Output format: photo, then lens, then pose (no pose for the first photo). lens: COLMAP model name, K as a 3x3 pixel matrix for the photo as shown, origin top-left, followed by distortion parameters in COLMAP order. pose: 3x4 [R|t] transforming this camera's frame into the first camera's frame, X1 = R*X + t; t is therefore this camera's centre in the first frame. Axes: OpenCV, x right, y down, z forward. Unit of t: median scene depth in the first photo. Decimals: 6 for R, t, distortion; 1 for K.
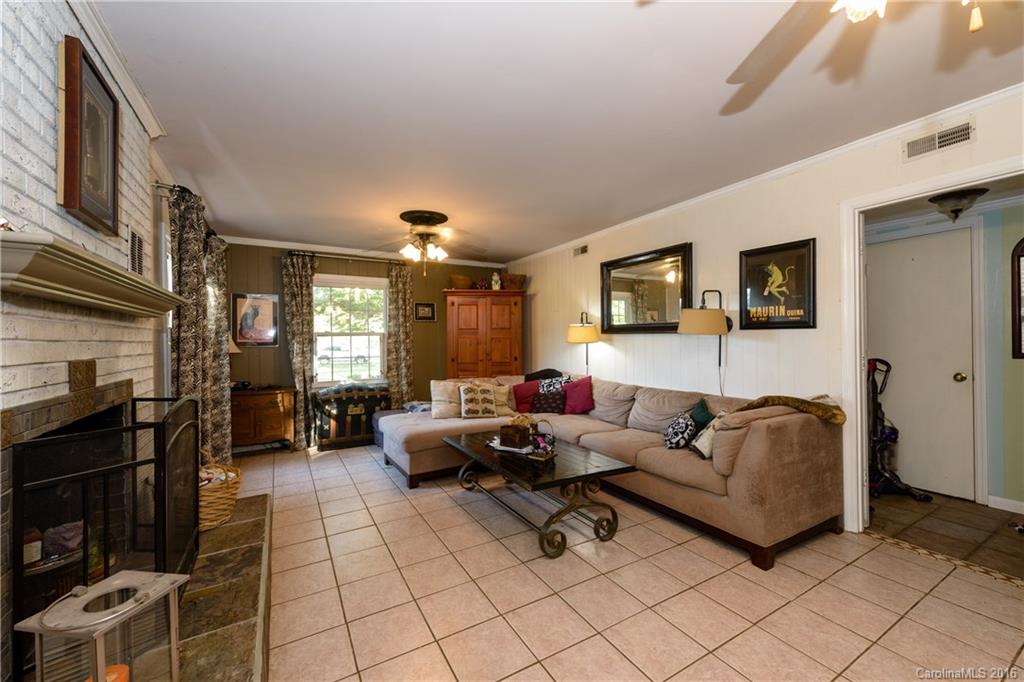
lens RADIAL K [[400.6, 0, 511.6], [0, 400.6, 343.2], [0, 0, 1]] dist [0.003210, -0.000895]
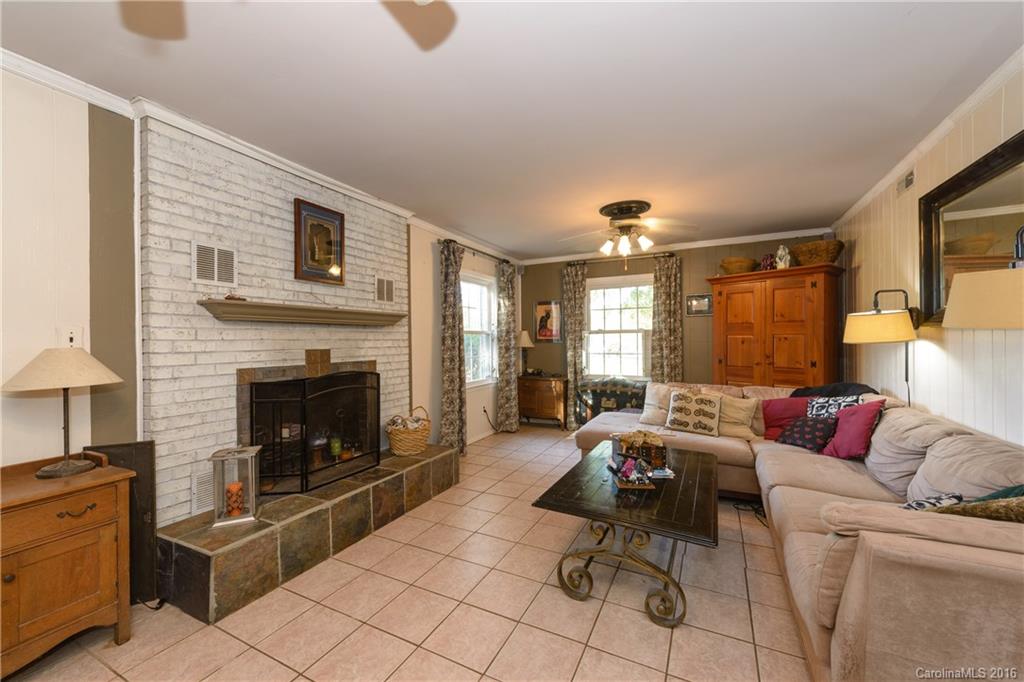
lens RADIAL K [[400.6, 0, 508.2], [0, 400.6, 338.6], [0, 0, 1]] dist [0.003210, -0.000895]
pose [[0.538202, 0.004934, -0.842802, 0.370292], [-0.002984, 0.999988, 0.003949, -0.007700], [0.842811, 0.000390, 0.538210, 0.214824]]
